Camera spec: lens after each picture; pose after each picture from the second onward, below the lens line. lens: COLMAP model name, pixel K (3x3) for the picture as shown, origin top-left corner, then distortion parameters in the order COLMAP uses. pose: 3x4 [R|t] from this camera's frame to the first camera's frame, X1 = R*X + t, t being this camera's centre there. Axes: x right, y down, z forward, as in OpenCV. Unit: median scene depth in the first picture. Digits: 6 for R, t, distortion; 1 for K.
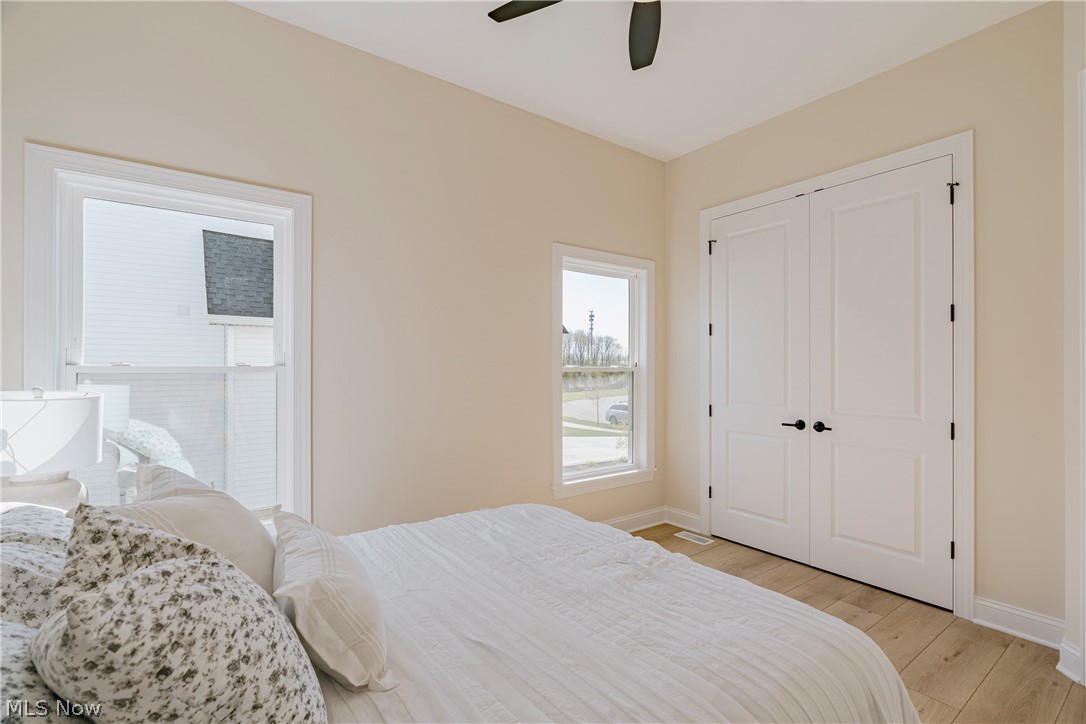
lens RADIAL K [[492.0, 0, 557.4], [0, 492.0, 365.7], [0, 0, 1]] dist [0.000057, 0.000005]
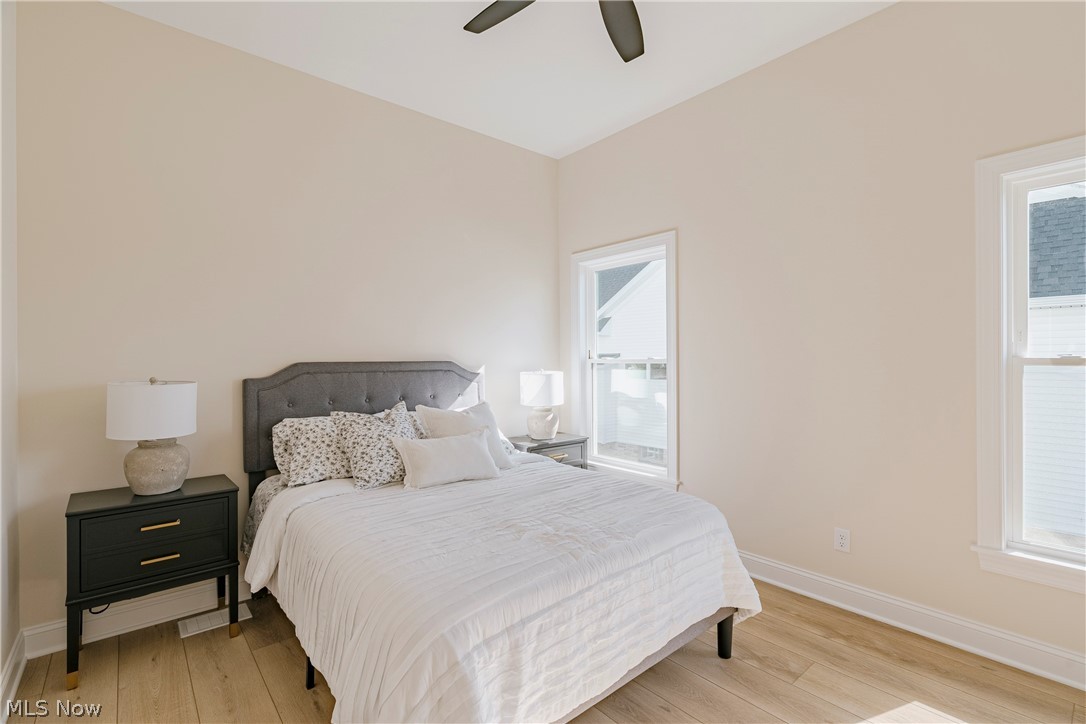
lens RADIAL K [[492.0, 0, 557.4], [0, 492.0, 365.7], [0, 0, 1]] dist [0.000057, 0.000005]
pose [[0.058427, 0.009554, -0.998246, 1.250542], [0.010684, 0.999891, 0.010195, 0.004880], [0.998235, -0.011261, 0.058319, 0.933172]]
